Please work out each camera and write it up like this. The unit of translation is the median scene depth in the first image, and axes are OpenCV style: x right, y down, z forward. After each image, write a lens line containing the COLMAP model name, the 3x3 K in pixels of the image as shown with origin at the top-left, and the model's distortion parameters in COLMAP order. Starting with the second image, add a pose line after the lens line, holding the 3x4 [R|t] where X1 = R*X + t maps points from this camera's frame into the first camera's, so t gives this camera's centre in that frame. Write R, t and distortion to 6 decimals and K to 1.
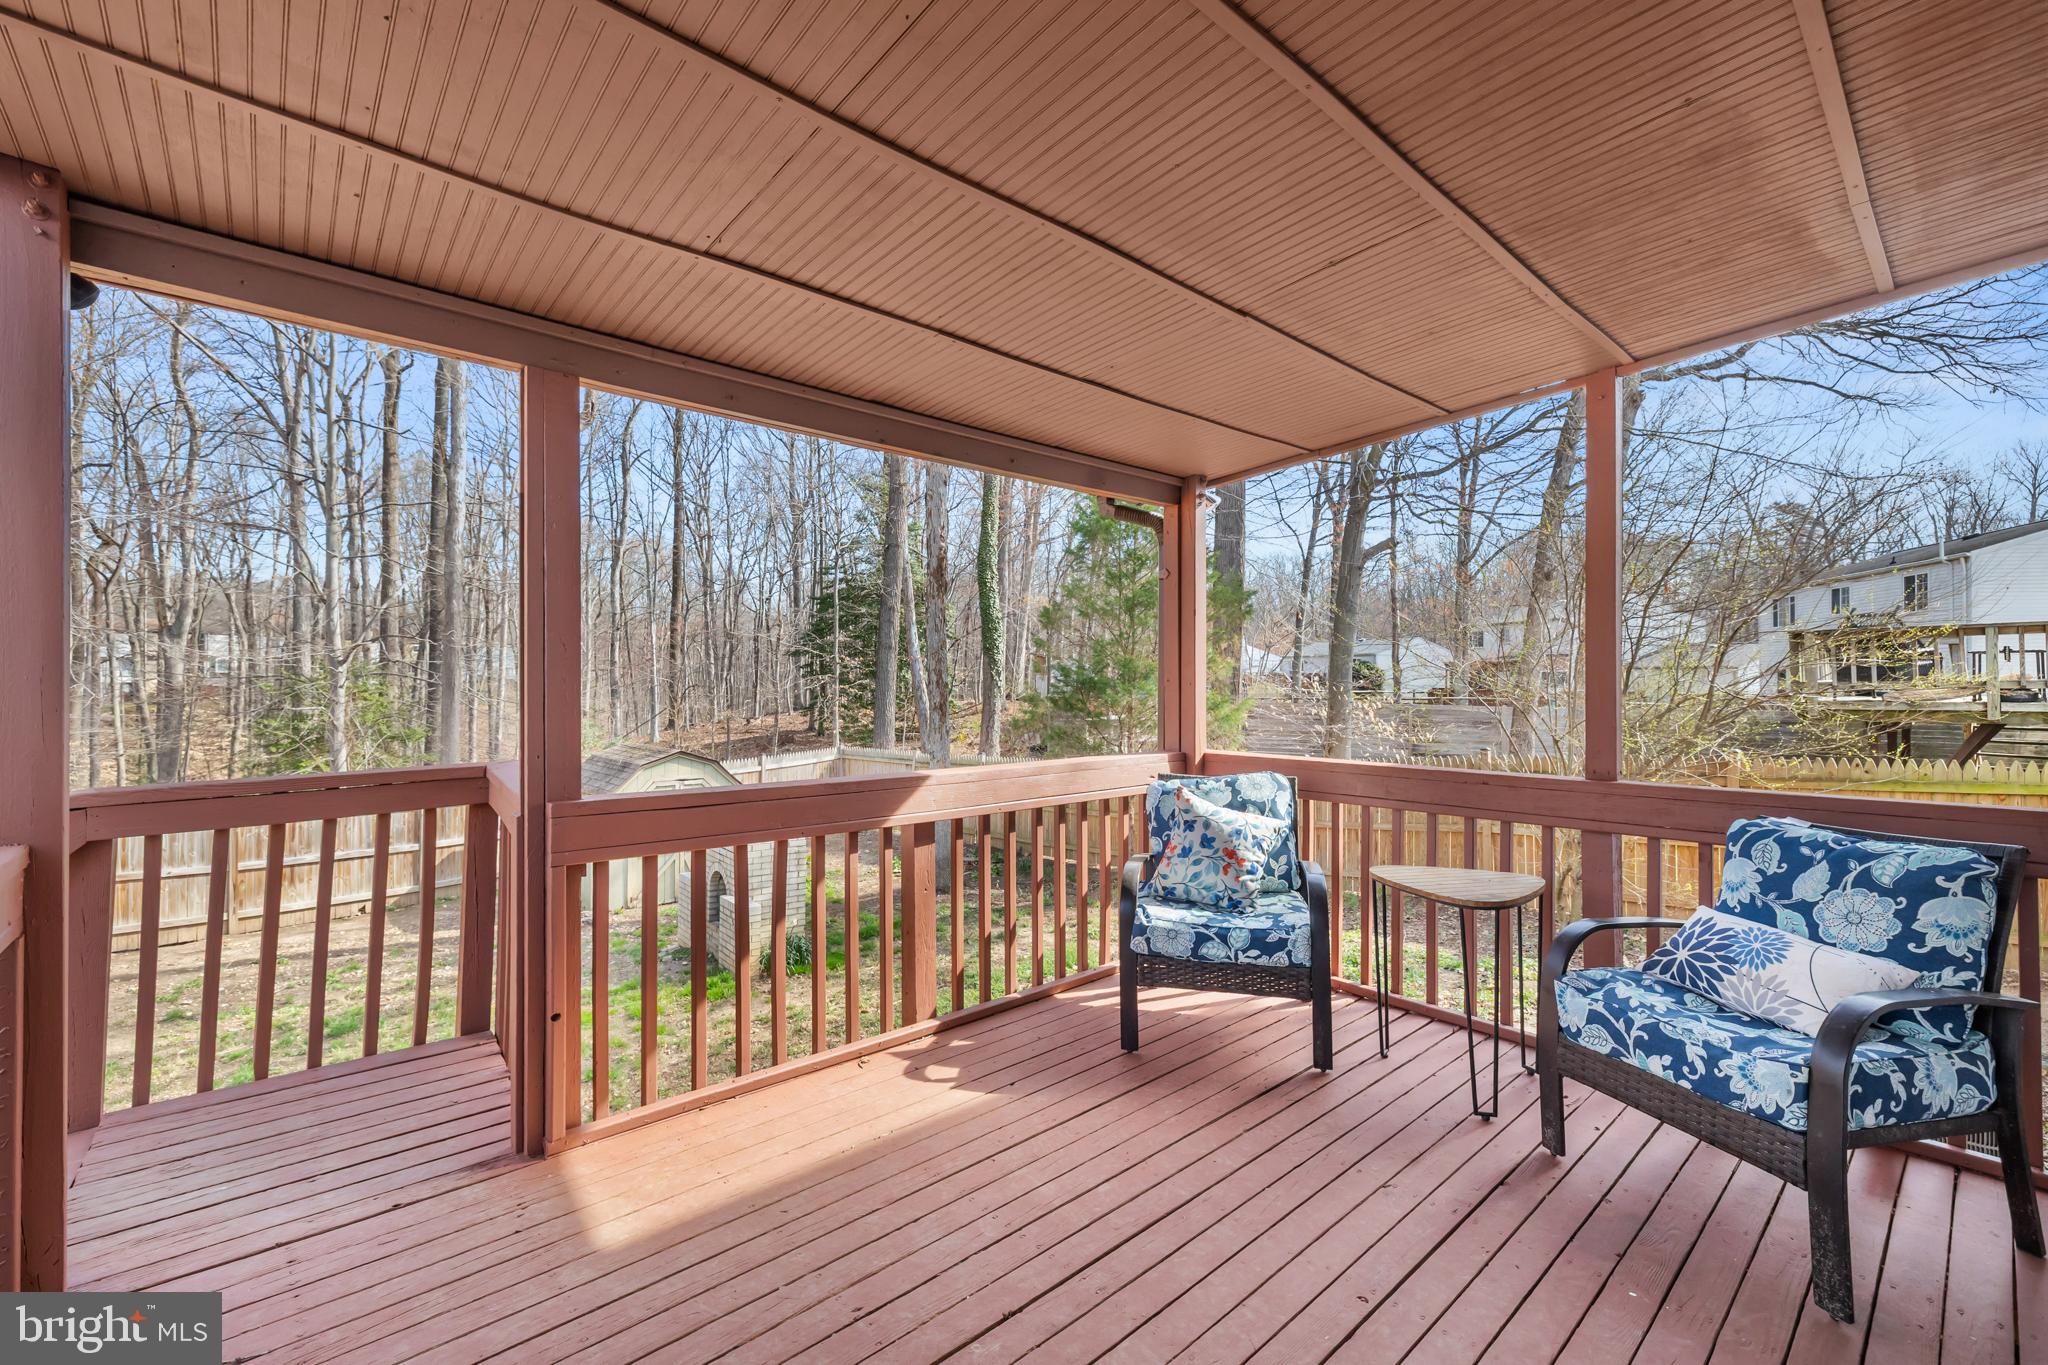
lens RADIAL K [[873.5, 0, 1017.0], [0, 873.5, 665.4], [0, 0, 1]] dist [0.000941, 0.000000]
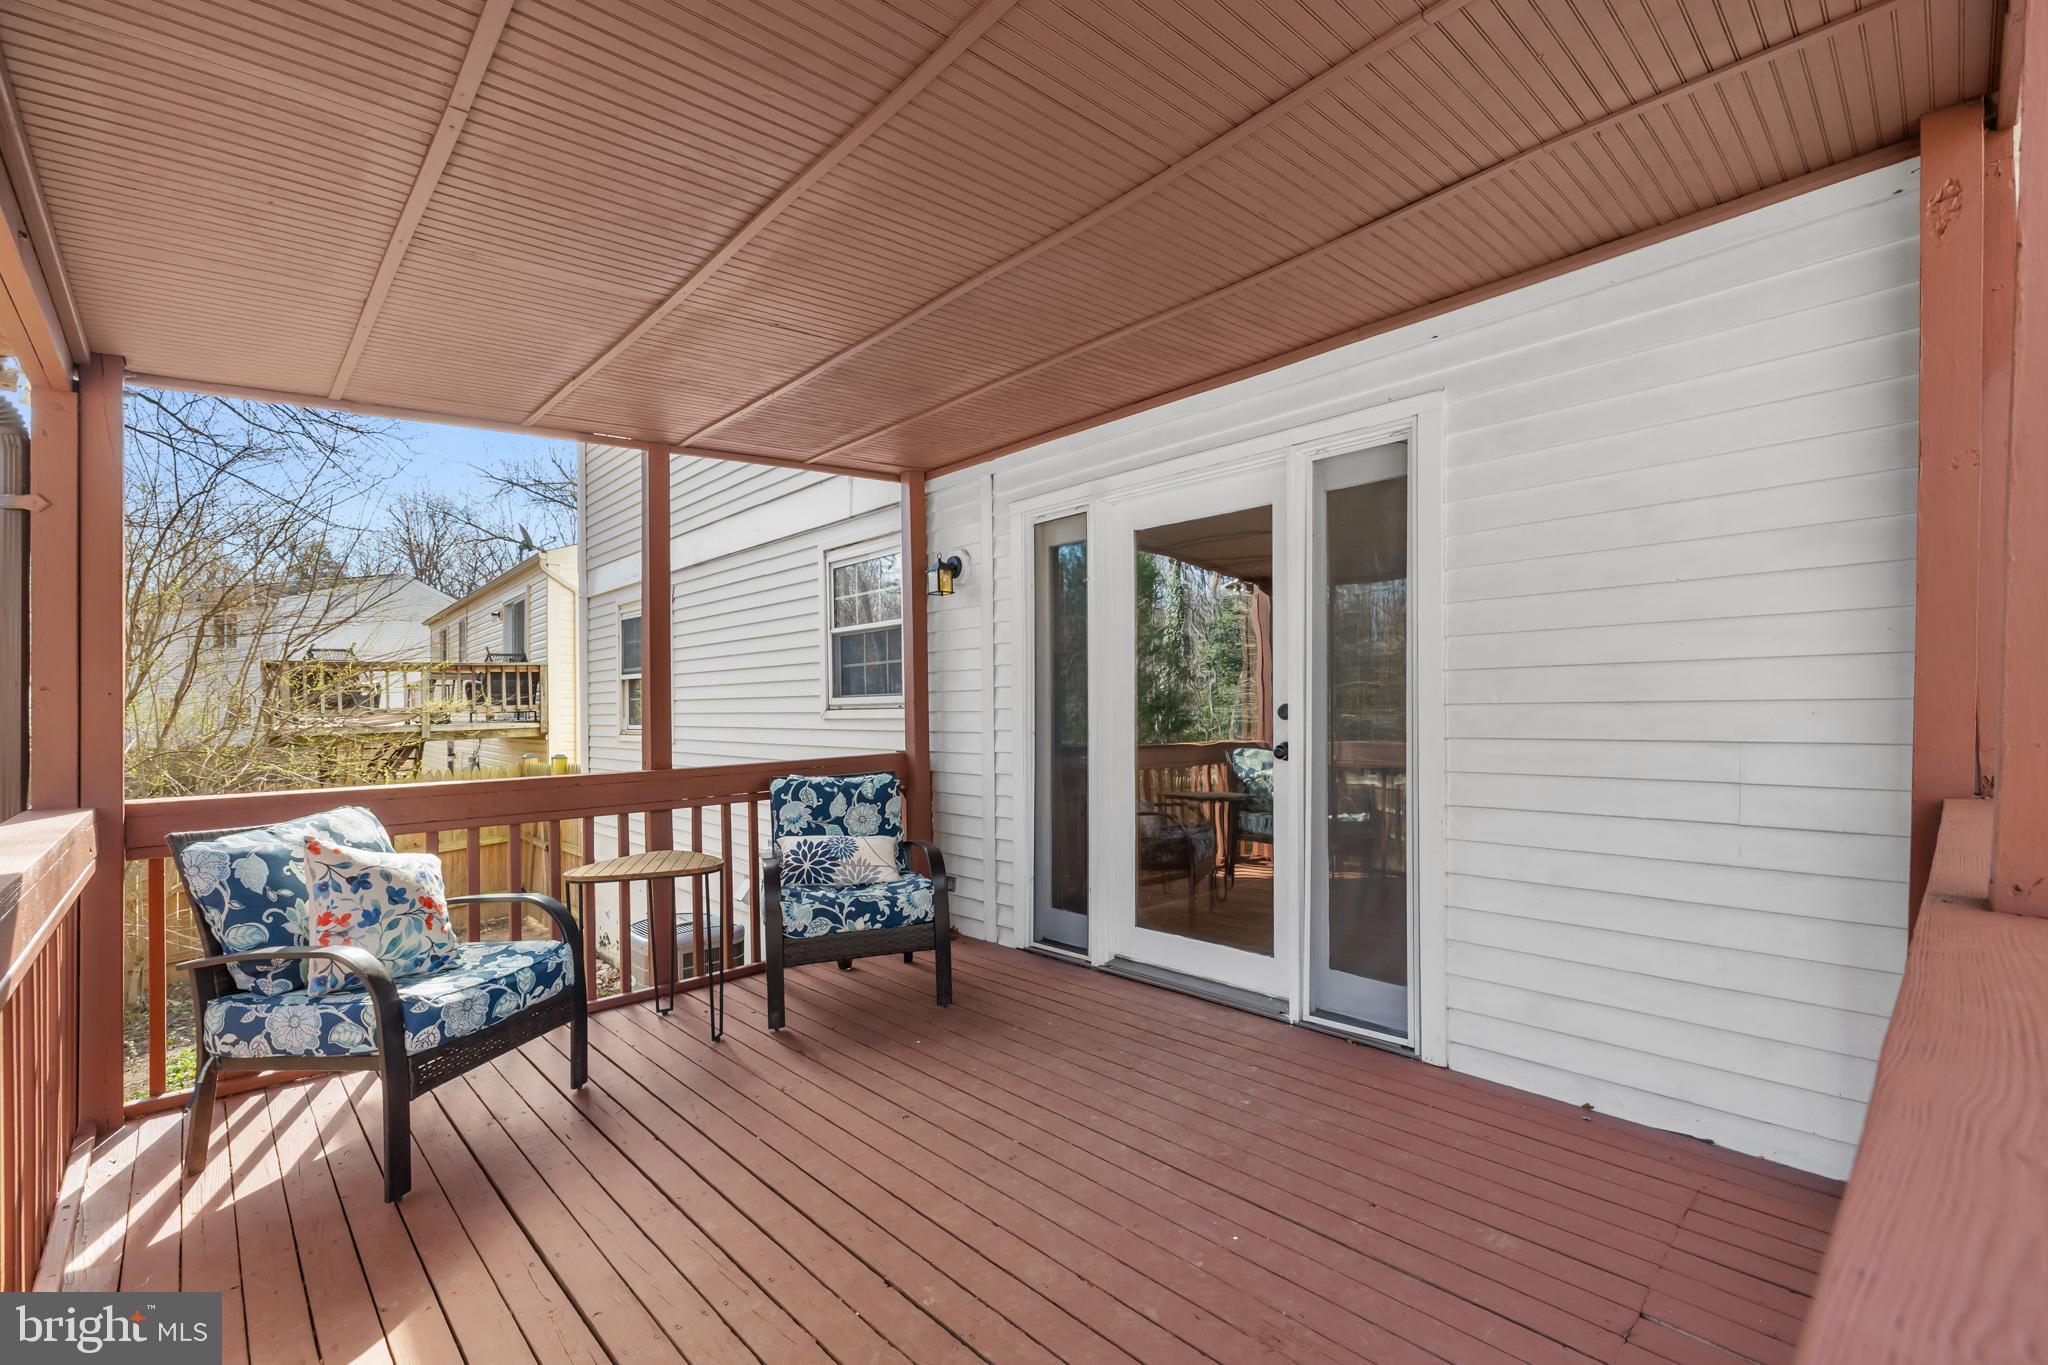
lens RADIAL K [[886.5, 0, 1025.5], [0, 886.5, 711.4], [0, 0, 1]] dist [0.000705, 0.000181]
pose [[-0.046504, -0.006144, 0.998899, -0.822928], [-0.002601, 0.999978, 0.006030, 0.050603], [-0.998915, -0.002318, -0.046519, 0.697896]]
